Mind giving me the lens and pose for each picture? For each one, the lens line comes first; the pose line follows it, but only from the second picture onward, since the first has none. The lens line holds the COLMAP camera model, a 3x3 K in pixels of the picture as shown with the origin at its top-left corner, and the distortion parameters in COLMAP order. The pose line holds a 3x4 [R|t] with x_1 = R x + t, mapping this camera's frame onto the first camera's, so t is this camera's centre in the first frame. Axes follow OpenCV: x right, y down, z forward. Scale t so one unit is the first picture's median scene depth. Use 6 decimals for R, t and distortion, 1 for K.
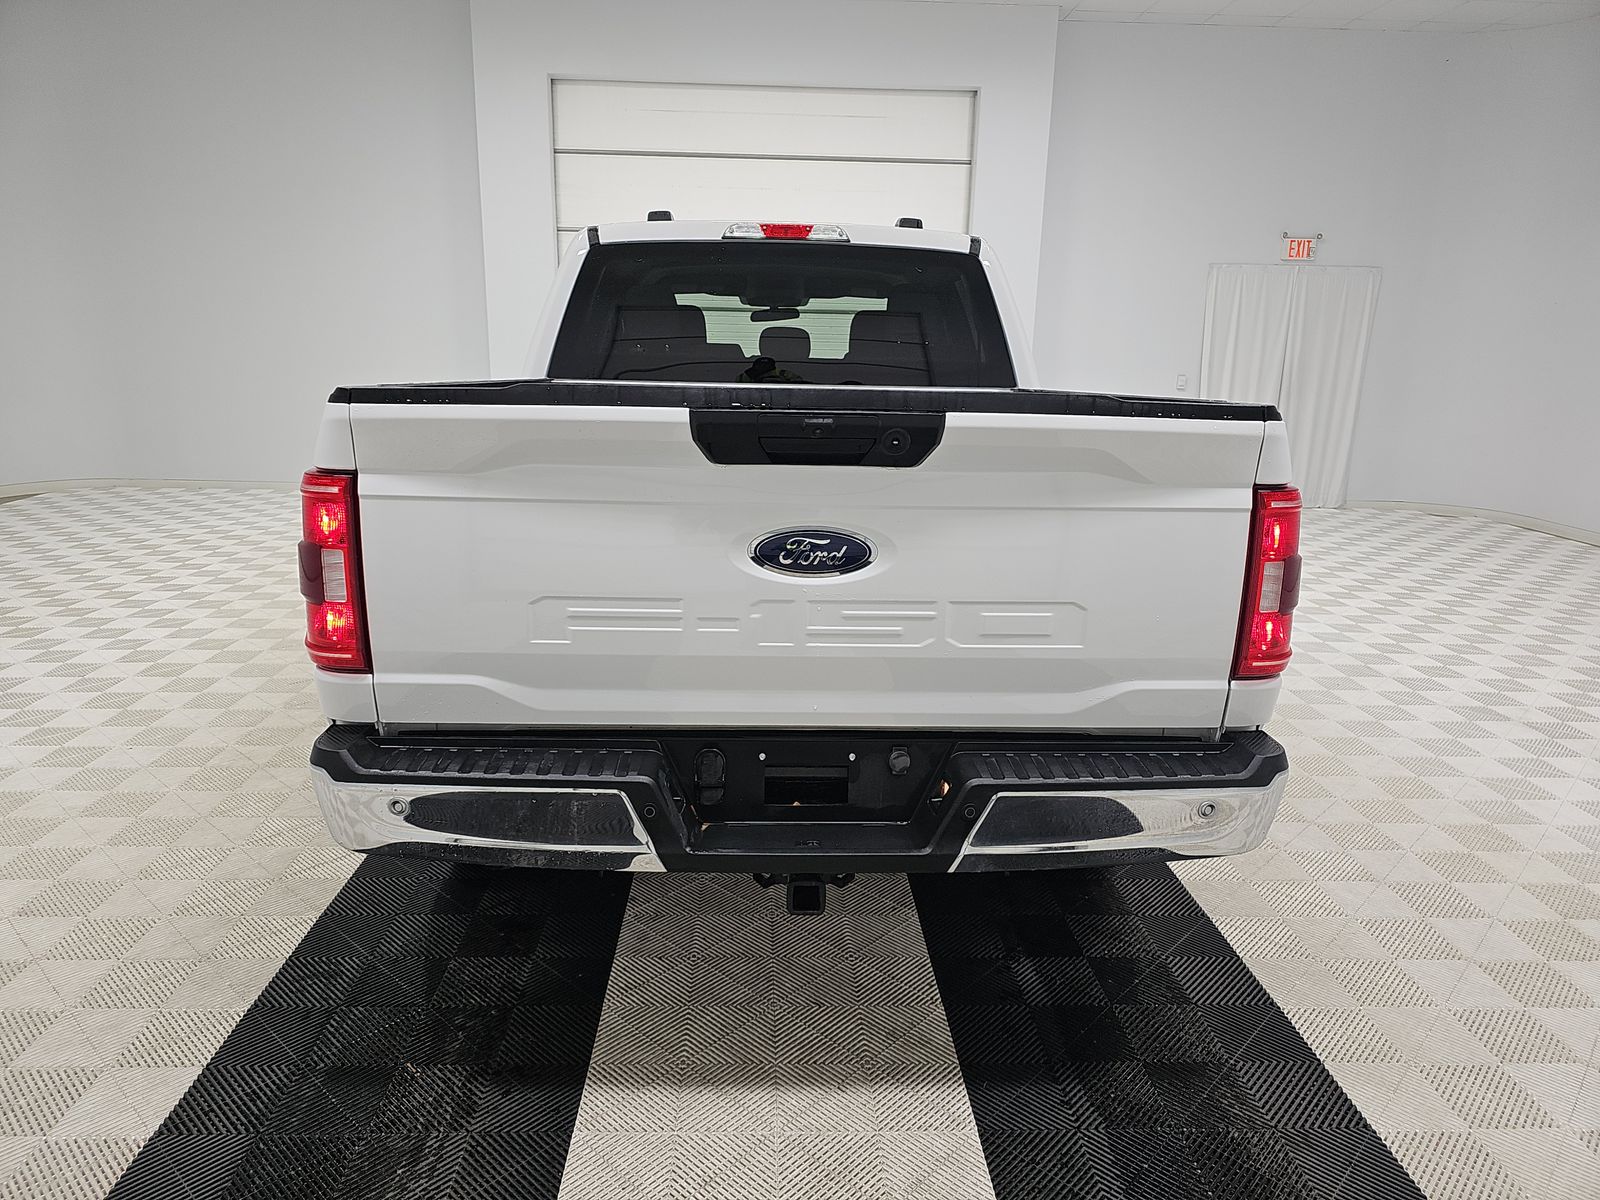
lens RADIAL K [[994.5, 0, 806.0], [0, 994.5, 589.2], [0, 0, 1]] dist [0.055017, -0.047375]
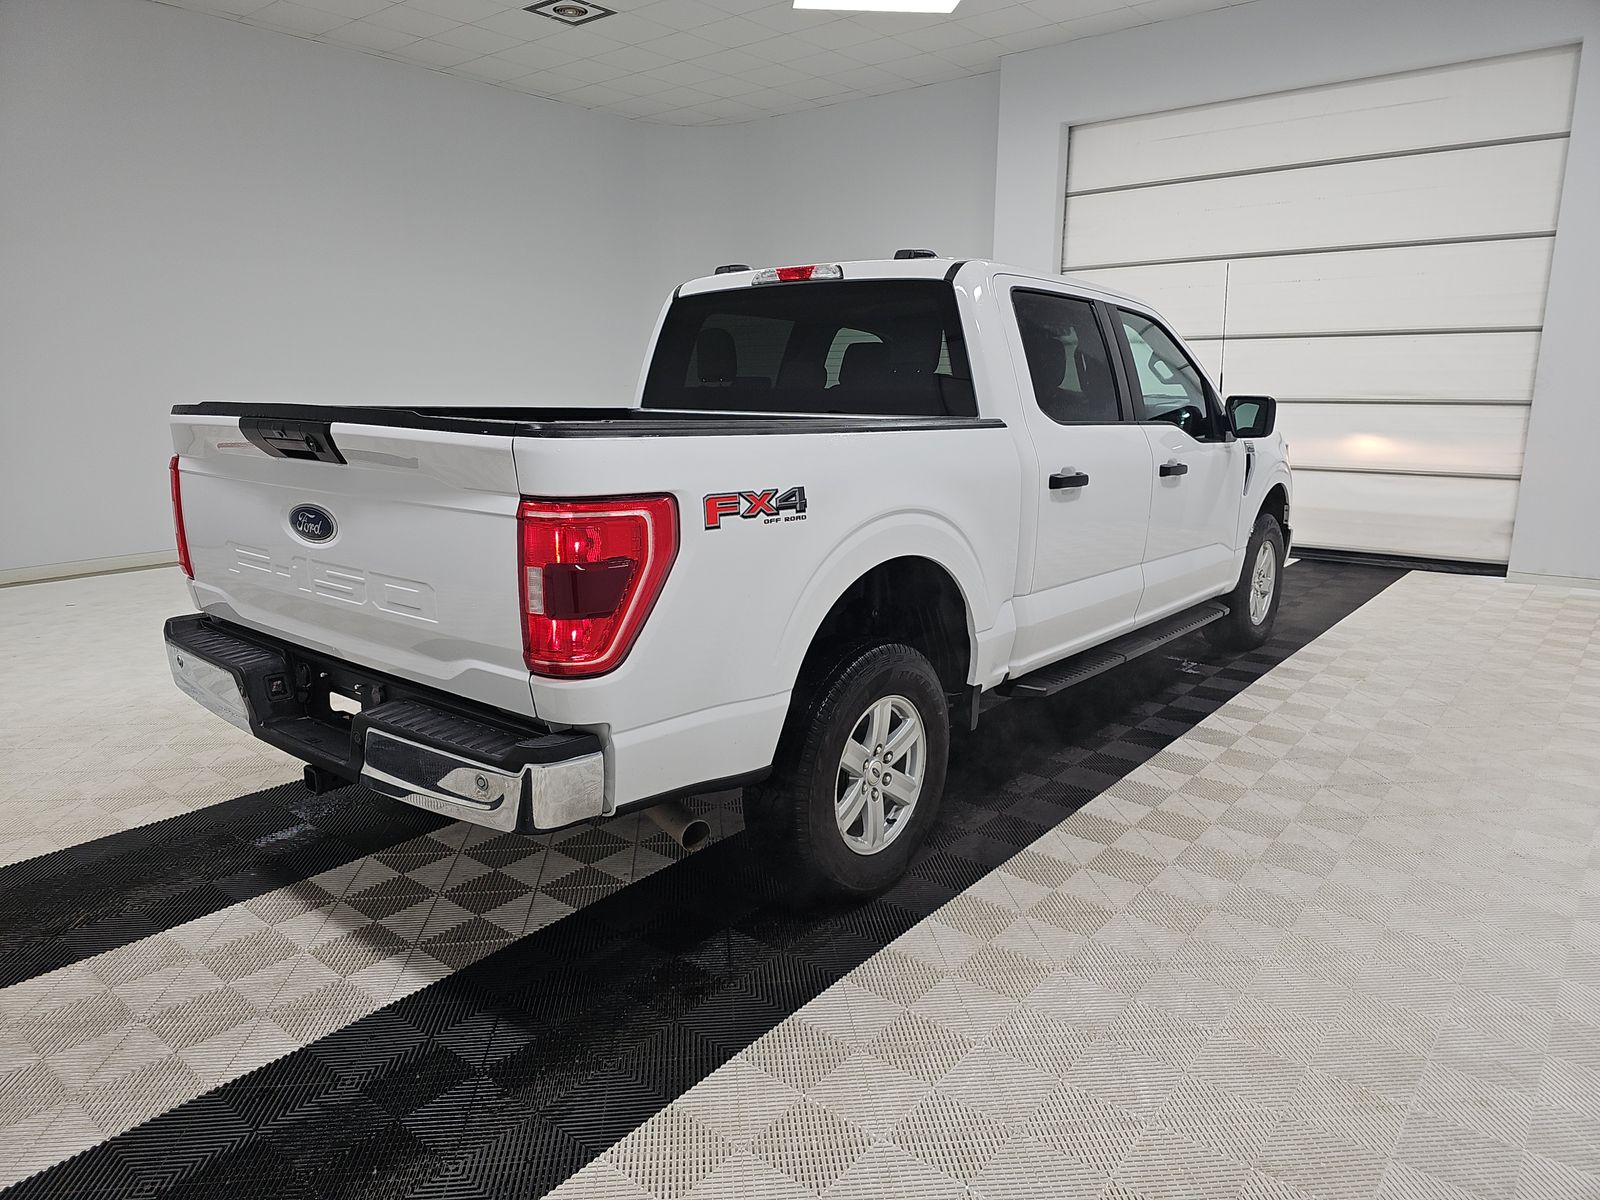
lens RADIAL K [[994.5, 0, 806.0], [0, 994.5, 589.2], [0, 0, 1]] dist [0.055017, -0.047375]
pose [[0.767847, 0.111341, -0.630884, 0.712842], [-0.134715, 0.990824, 0.010903, -0.028098], [0.626309, 0.076618, 0.775801, 0.181439]]
